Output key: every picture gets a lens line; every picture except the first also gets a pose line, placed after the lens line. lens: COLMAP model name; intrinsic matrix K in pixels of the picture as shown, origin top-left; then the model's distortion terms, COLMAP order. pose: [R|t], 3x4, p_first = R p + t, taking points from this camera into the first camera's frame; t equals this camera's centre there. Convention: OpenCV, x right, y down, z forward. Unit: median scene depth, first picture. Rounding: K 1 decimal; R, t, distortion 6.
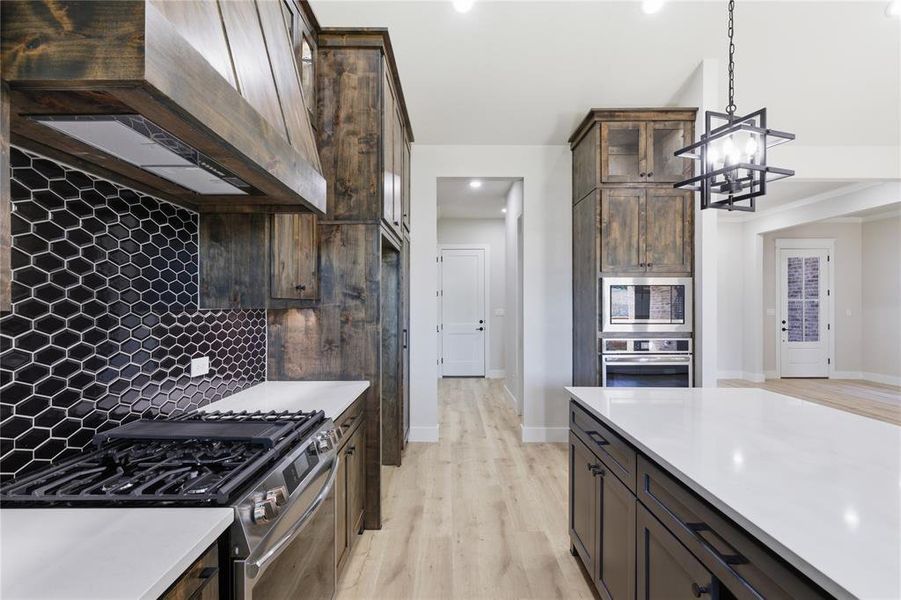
lens RADIAL K [[410.9, 0, 452.5], [0, 410.9, 306.8], [0, 0, 1]] dist [0.002253, 0.001915]
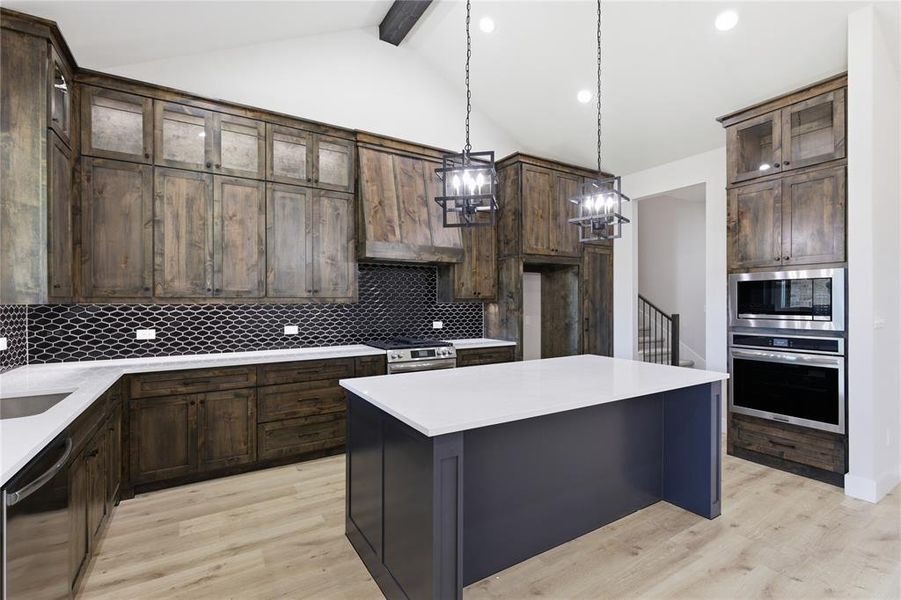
lens RADIAL K [[410.9, 0, 450.4], [0, 410.9, 301.3], [0, 0, 1]] dist [0.002253, 0.001915]
pose [[0.524506, -0.003958, -0.851398, 0.882413], [-0.001403, 0.999984, -0.005514, 0.004923], [0.851406, 0.004086, 0.524492, -0.160500]]
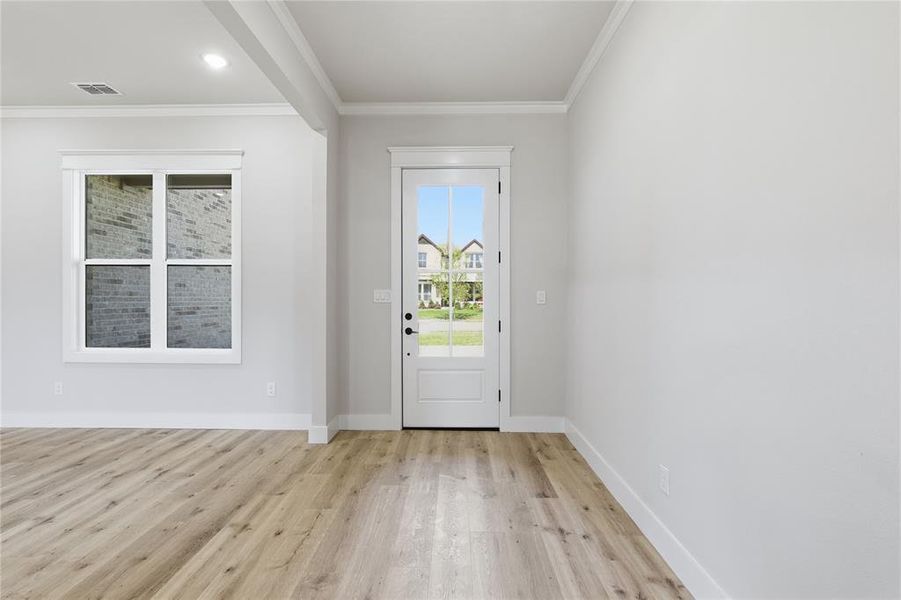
lens RADIAL K [[410.9, 0, 449.5], [0, 410.9, 299.1], [0, 0, 1]] dist [0.002253, 0.001915]
pose [[0.999731, -0.000559, -0.023175, 1.948758], [0.000609, 0.999998, 0.002142, 0.035361], [0.023173, -0.002155, 0.999729, 1.146817]]
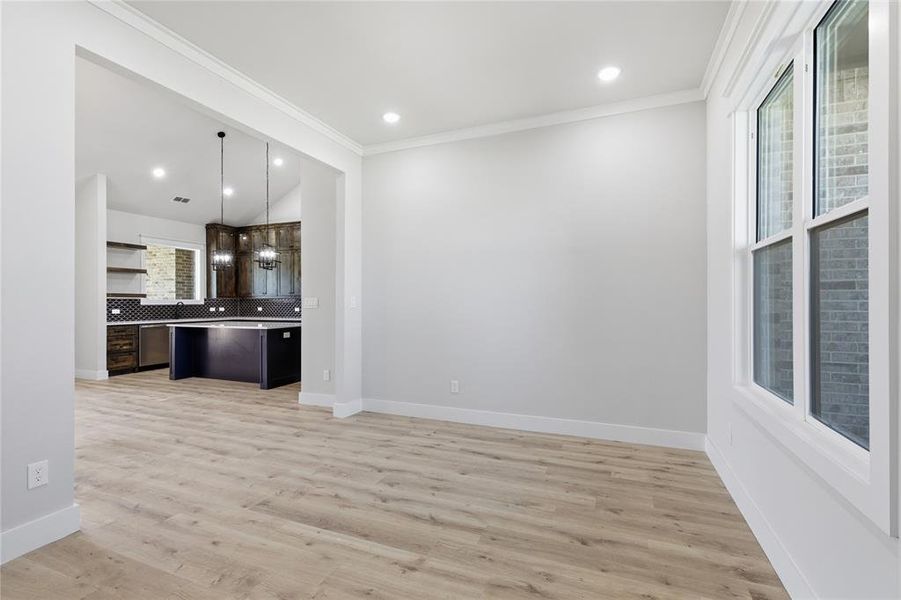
lens RADIAL K [[410.9, 0, 446.5], [0, 410.9, 299.5], [0, 0, 1]] dist [0.002253, 0.001915]
pose [[-0.381701, -0.005567, -0.924269, 1.795288], [0.000399, 0.999981, -0.006188, 0.031305], [0.924286, -0.002731, -0.381691, 1.998422]]
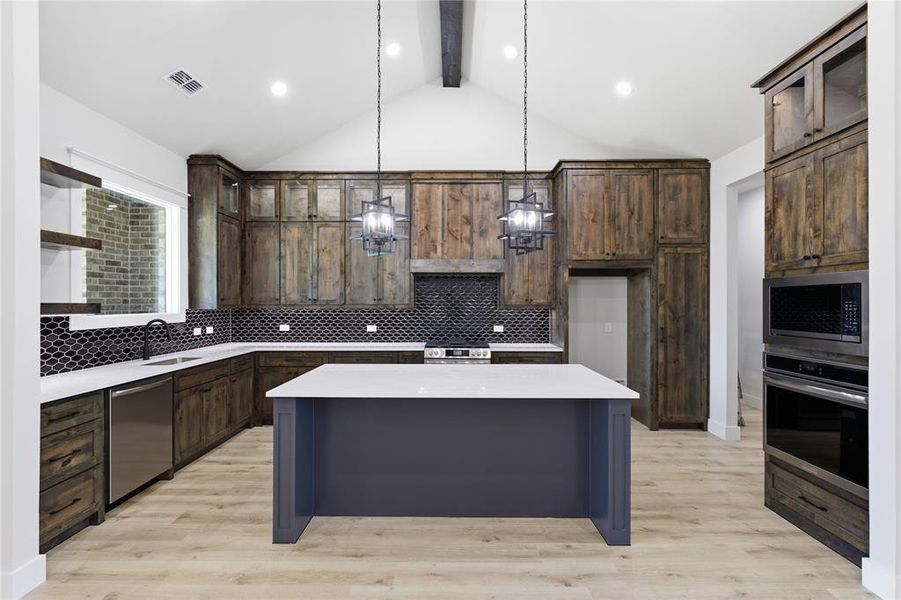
lens RADIAL K [[410.9, 0, 449.4], [0, 410.9, 301.7], [0, 0, 1]] dist [0.002253, 0.001915]
pose [[-0.010157, -0.003018, -0.999944, 1.202595], [-0.005688, 0.999979, -0.002960, -0.017360], [0.999932, 0.005657, -0.010174, 0.367539]]
